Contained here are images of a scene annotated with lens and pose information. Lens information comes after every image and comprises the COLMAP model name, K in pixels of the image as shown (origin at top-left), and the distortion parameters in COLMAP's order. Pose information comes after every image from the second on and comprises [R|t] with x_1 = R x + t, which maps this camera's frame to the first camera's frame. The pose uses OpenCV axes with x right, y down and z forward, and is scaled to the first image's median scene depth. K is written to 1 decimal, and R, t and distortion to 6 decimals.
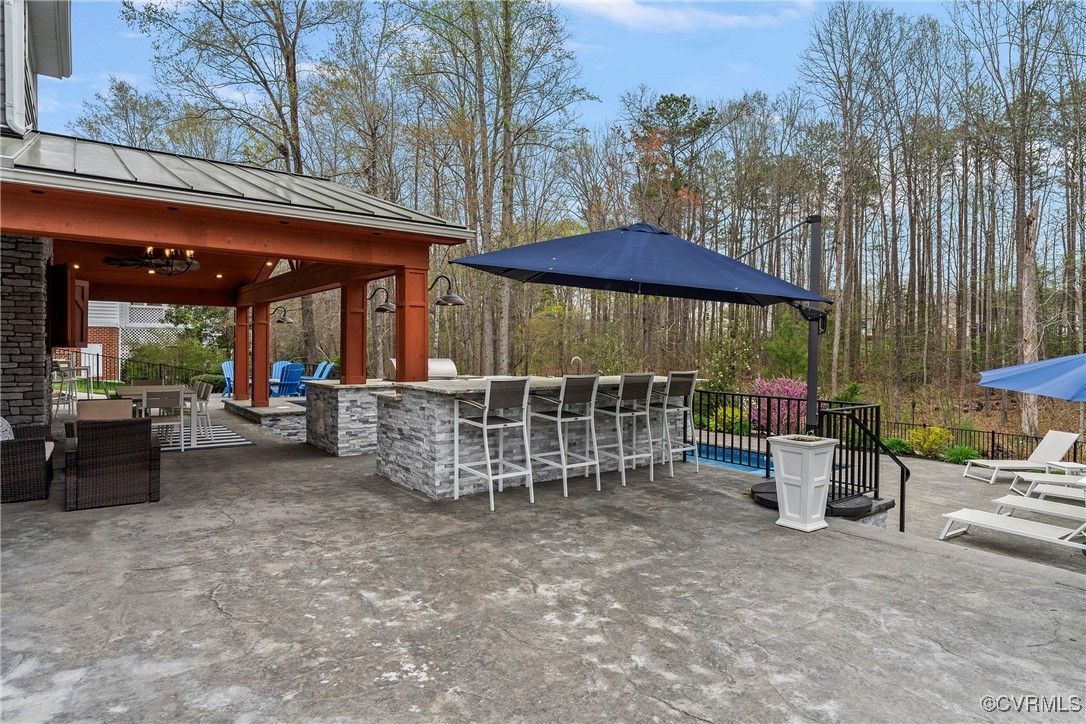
lens RADIAL K [[623.7, 0, 539.8], [0, 623.7, 356.7], [0, 0, 1]] dist [-0.006630, 0.000081]
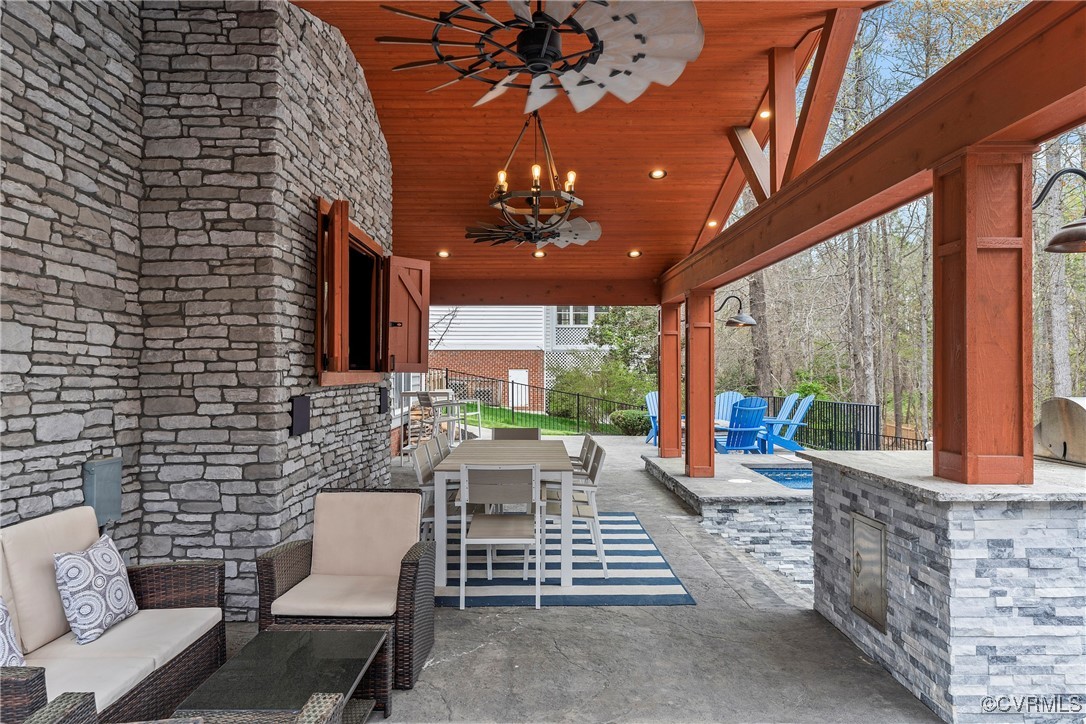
lens RADIAL K [[754.0, 0, 540.0], [0, 754.0, 361.9], [0, 0, 1]] dist [0.008113, -0.000836]
pose [[0.811373, -0.017079, -0.584279, -0.263011], [0.000916, 0.999609, -0.027949, -0.005409], [0.584528, 0.022142, 0.811071, 0.572833]]
